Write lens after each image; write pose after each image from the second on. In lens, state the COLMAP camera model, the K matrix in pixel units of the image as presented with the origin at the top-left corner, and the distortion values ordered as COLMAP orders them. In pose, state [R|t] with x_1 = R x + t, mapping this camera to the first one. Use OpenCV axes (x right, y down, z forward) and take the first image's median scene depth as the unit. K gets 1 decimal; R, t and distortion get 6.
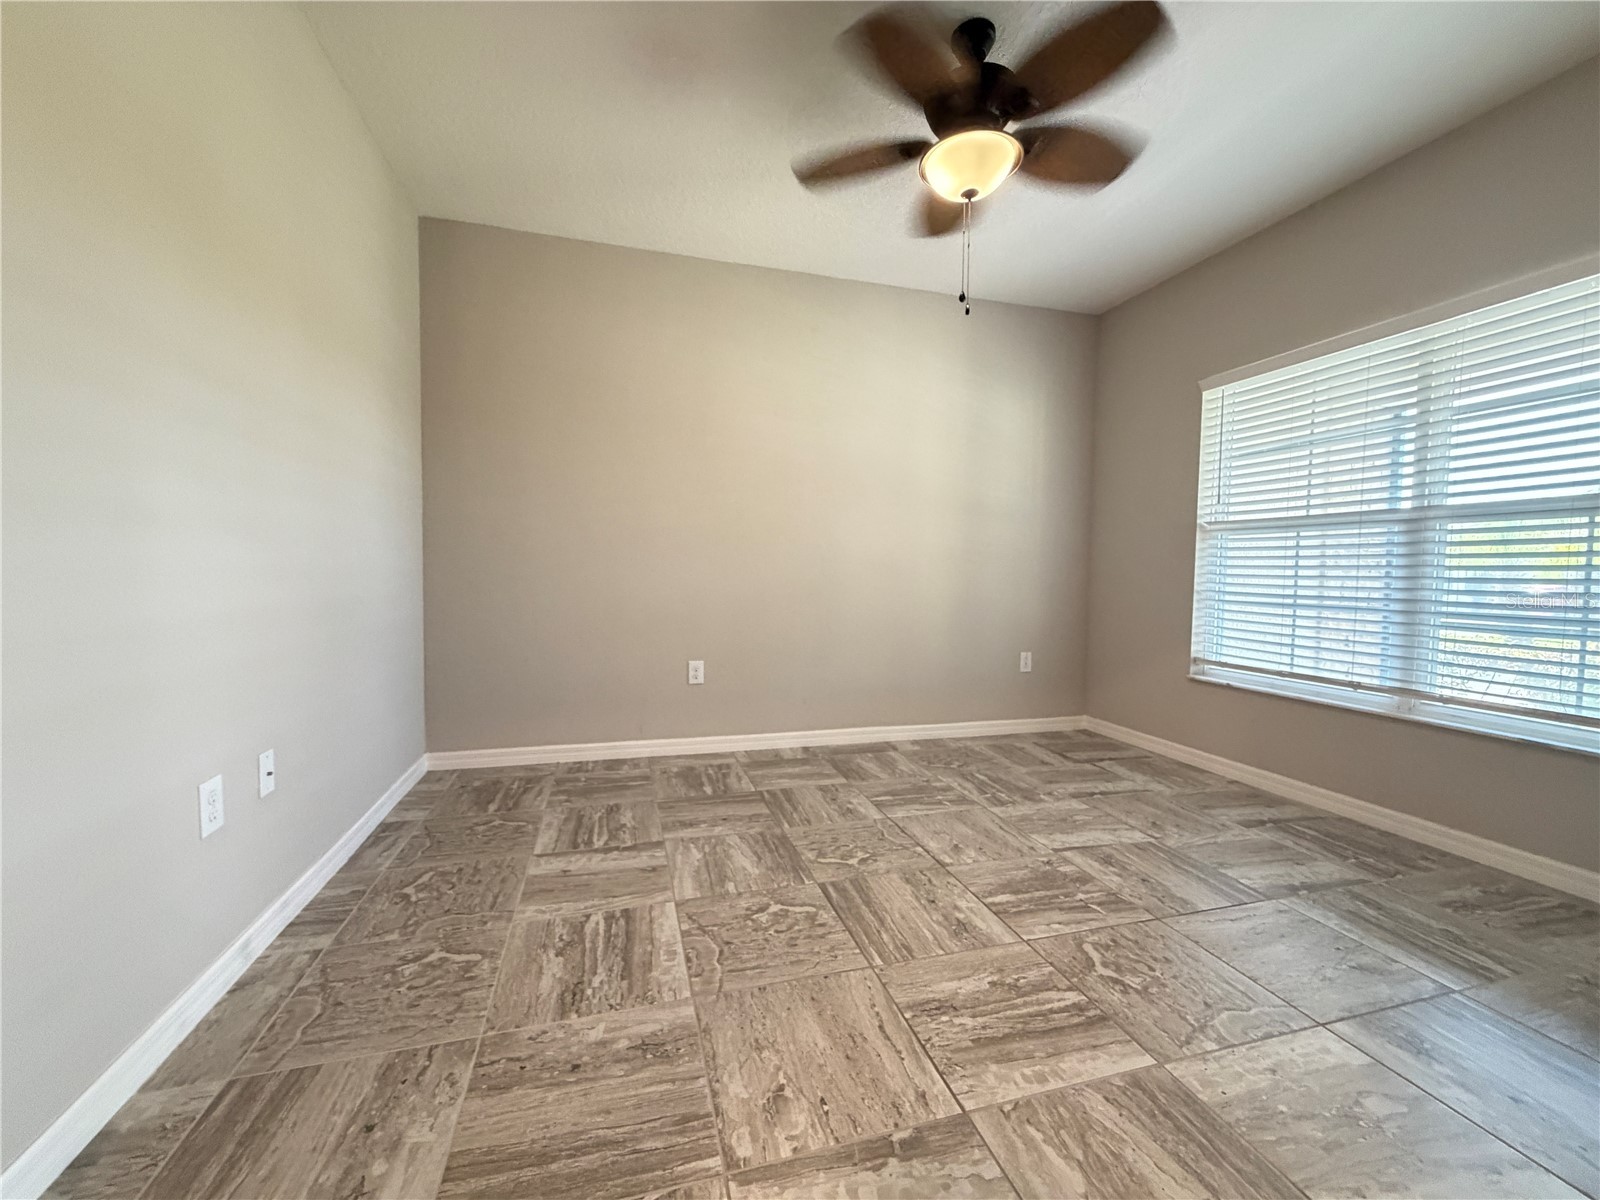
lens RADIAL K [[638.7, 0, 798.4], [0, 638.7, 598.0], [0, 0, 1]] dist [-0.000516, 0.000256]
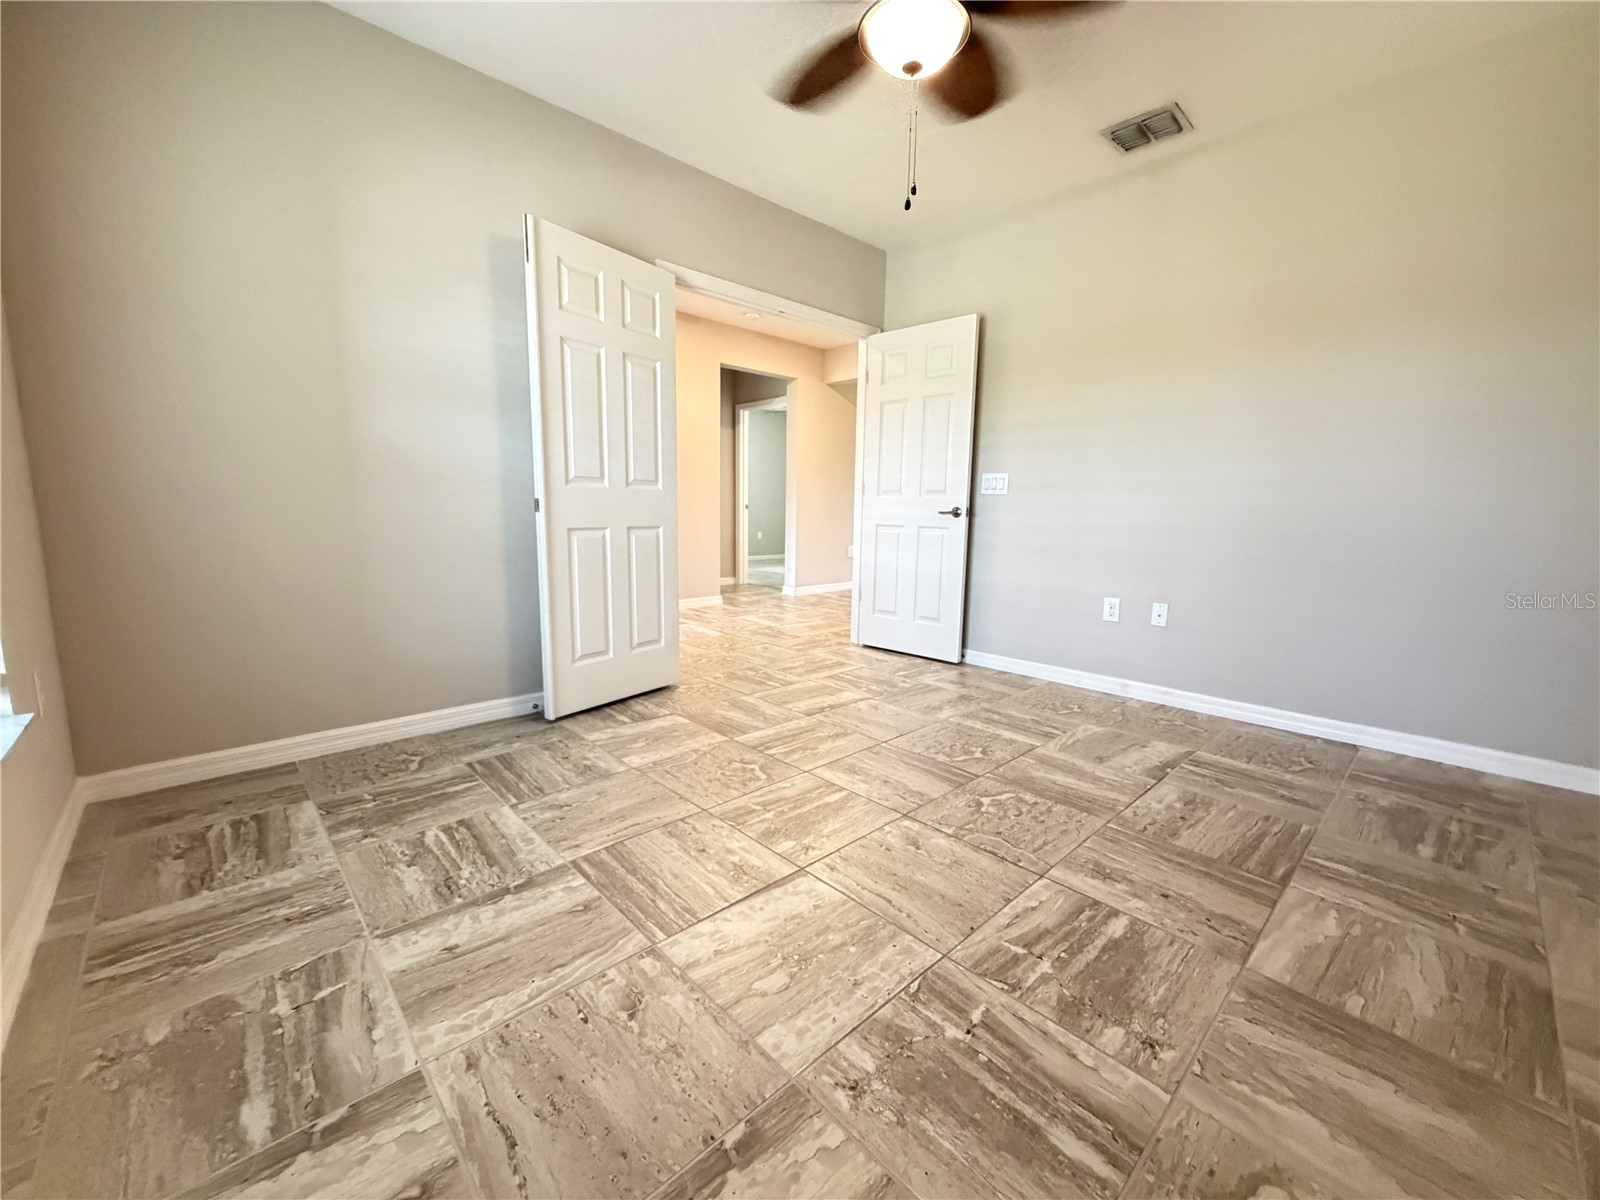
lens RADIAL K [[638.7, 0, 798.4], [0, 638.7, 598.0], [0, 0, 1]] dist [-0.000516, 0.000256]
pose [[-0.888604, 0.038003, -0.457099, 0.765179], [-0.045838, 0.984215, 0.170937, -0.040717], [0.456380, 0.172848, -0.872835, 1.659026]]
